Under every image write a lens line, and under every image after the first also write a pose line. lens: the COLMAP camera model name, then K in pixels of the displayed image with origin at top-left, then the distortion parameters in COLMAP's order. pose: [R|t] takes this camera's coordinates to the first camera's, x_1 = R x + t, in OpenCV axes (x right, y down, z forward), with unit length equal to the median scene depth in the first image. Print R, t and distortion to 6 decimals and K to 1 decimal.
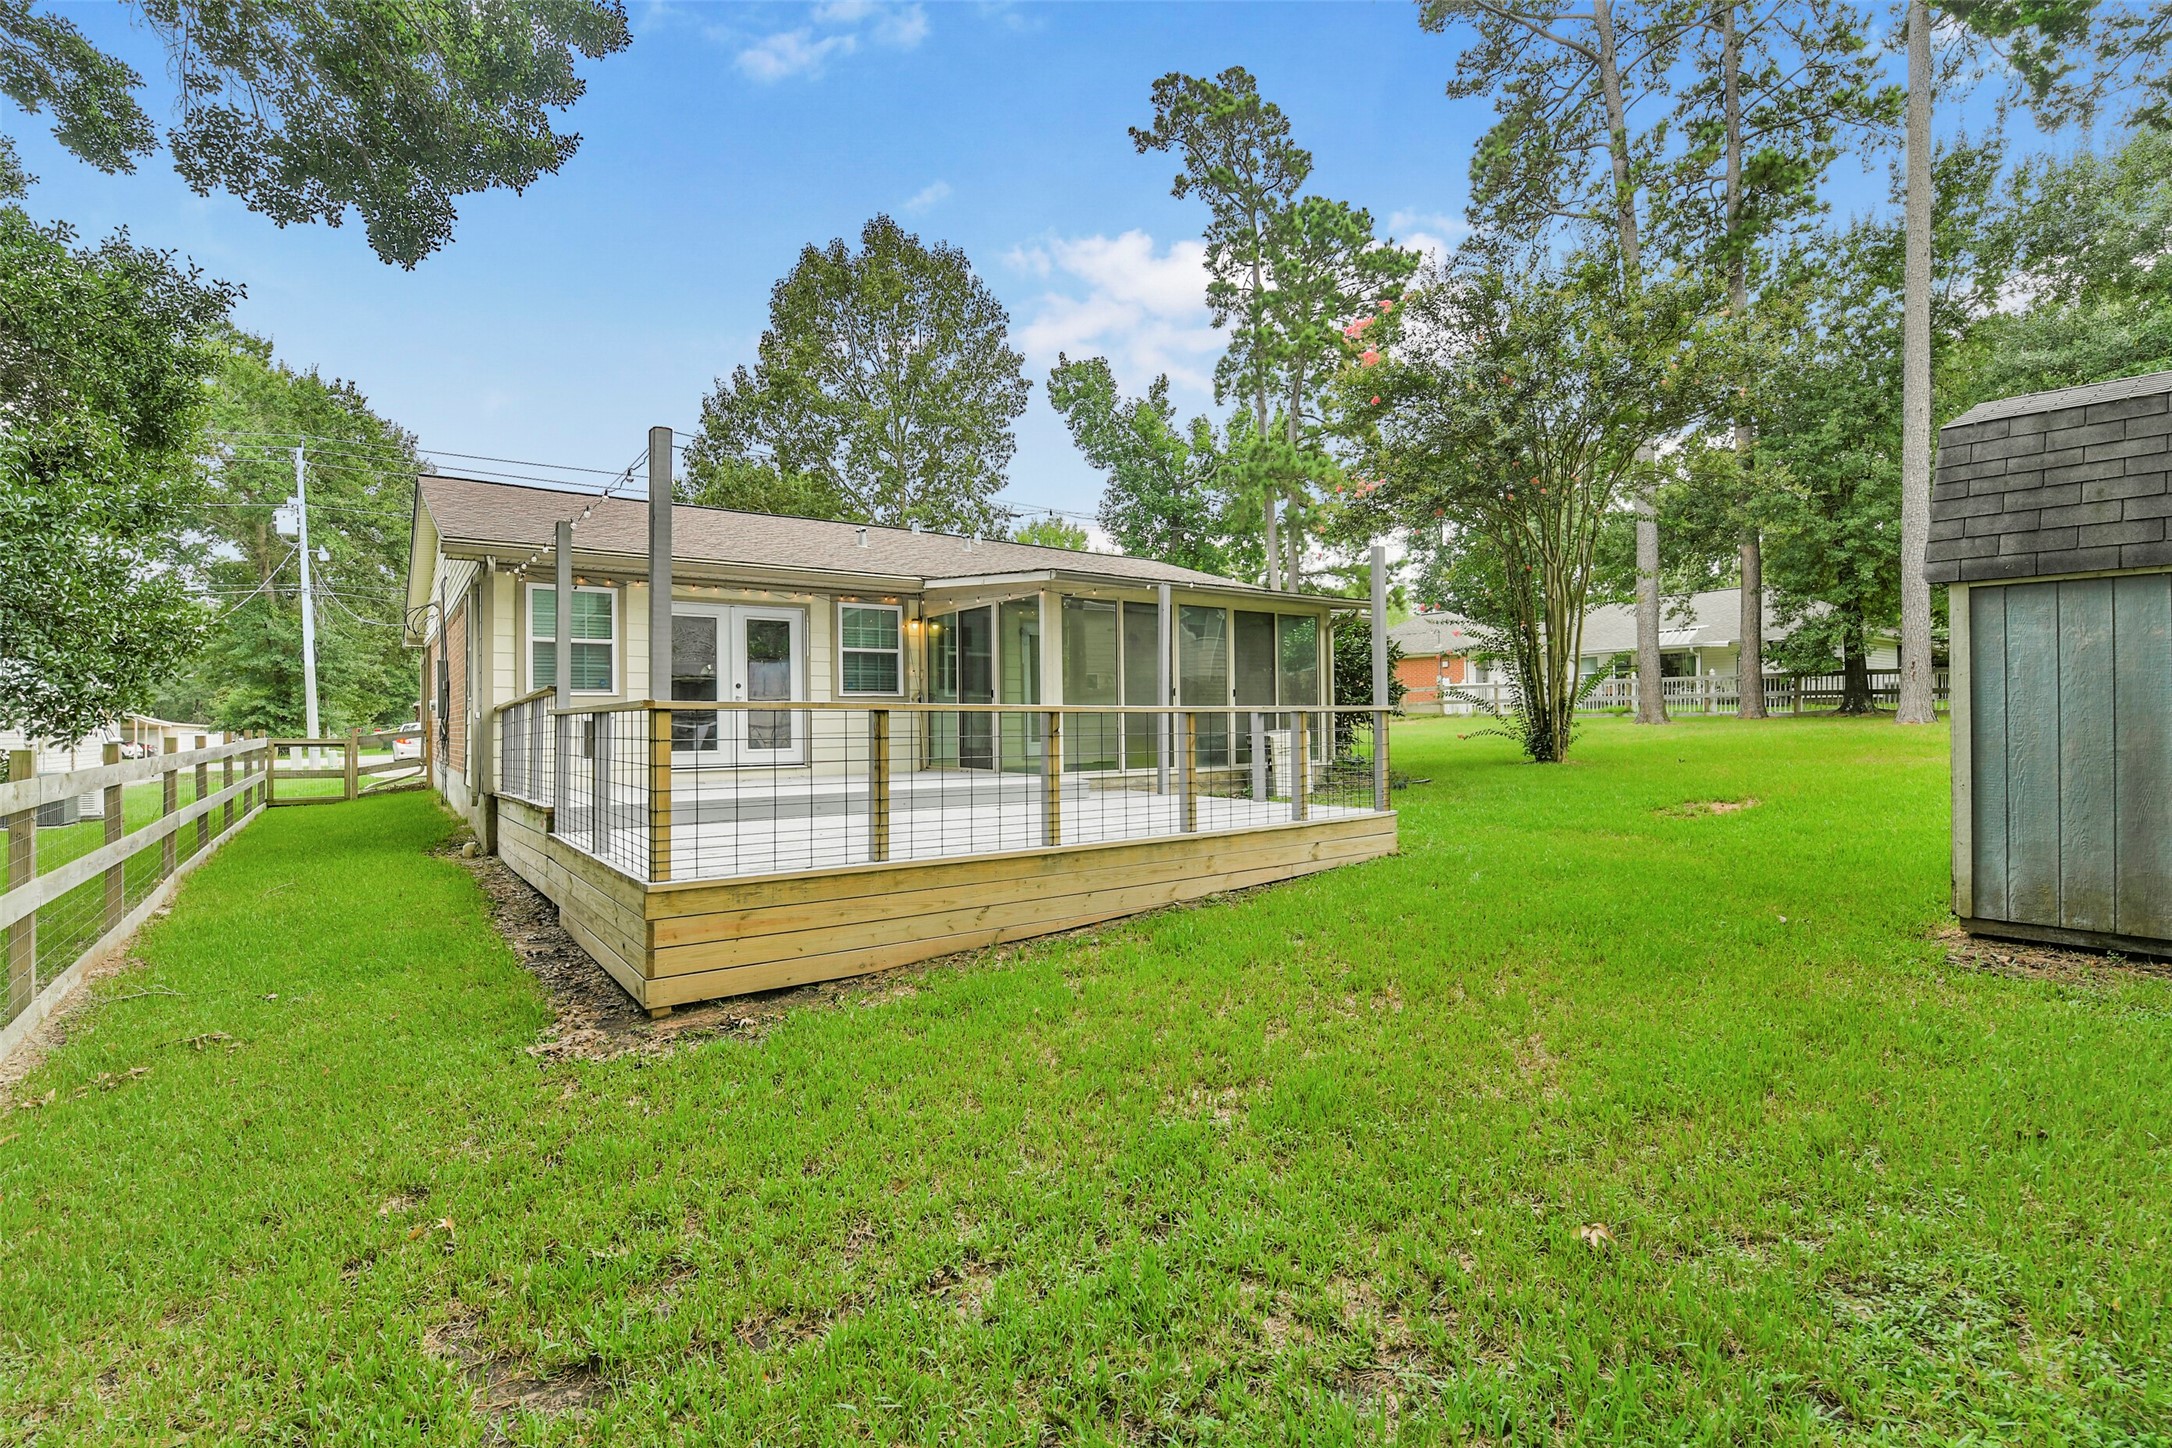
lens RADIAL K [[956.2, 0, 1087.2], [0, 956.2, 712.1], [0, 0, 1]] dist [-0.001187, -0.000085]
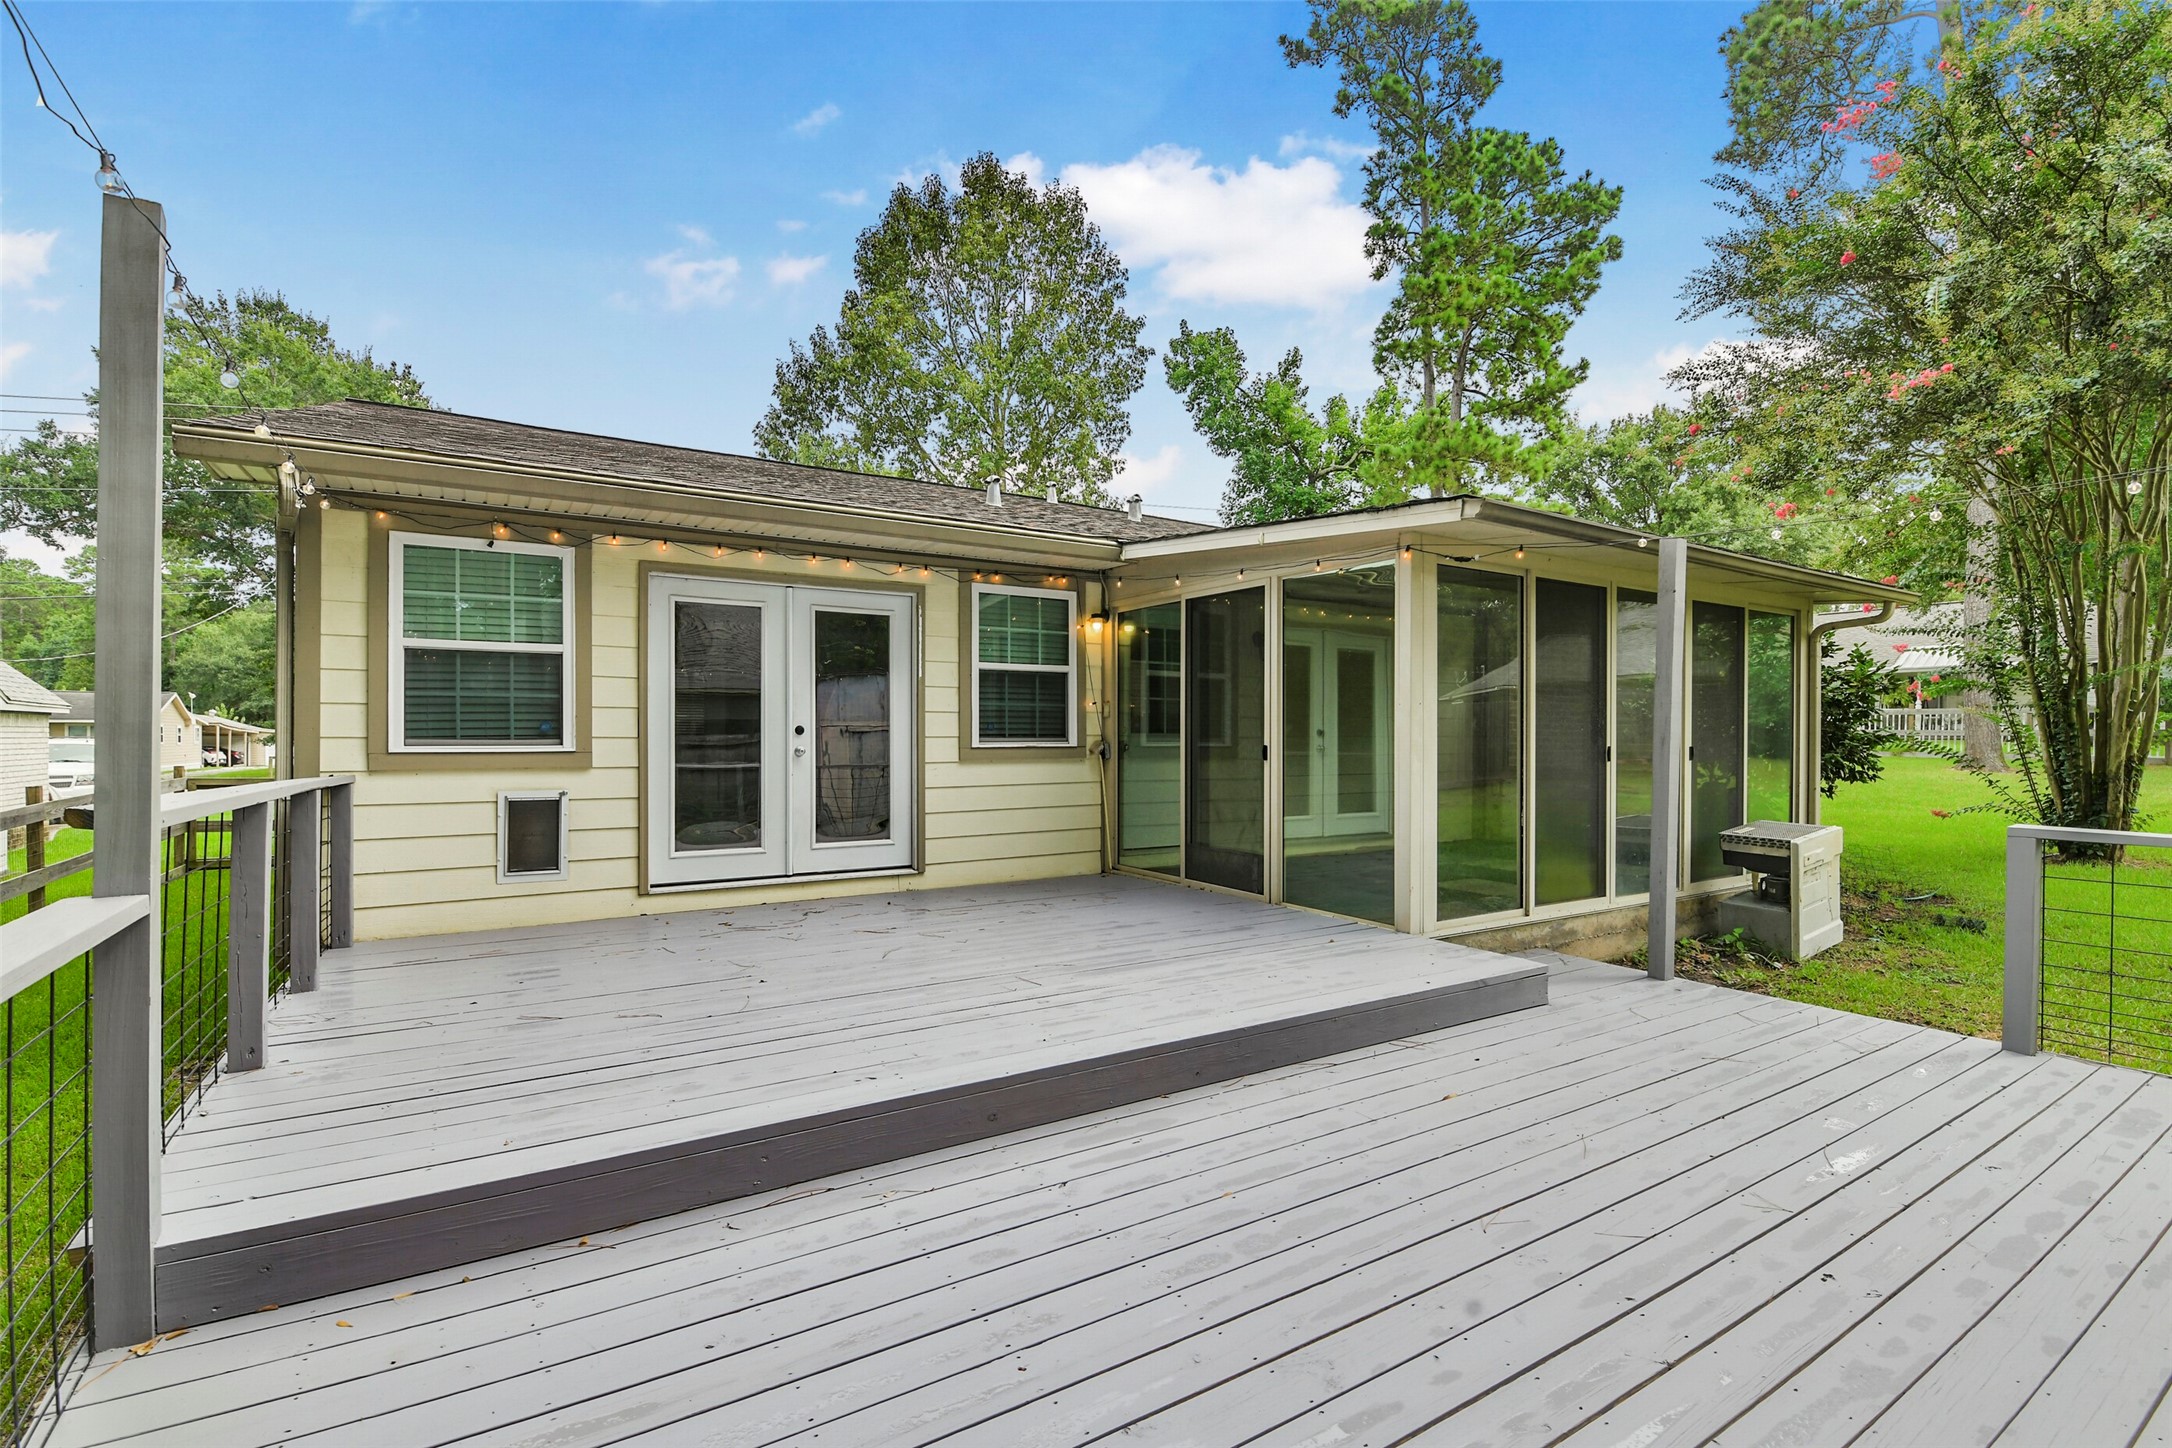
lens RADIAL K [[956.2, 0, 1083.7], [0, 956.2, 734.7], [0, 0, 1]] dist [-0.001187, -0.000085]
pose [[0.996805, 0.014346, -0.078580, -0.050754], [-0.013545, 0.999851, 0.010723, -0.010755], [0.078722, -0.009625, 0.996850, 0.149298]]
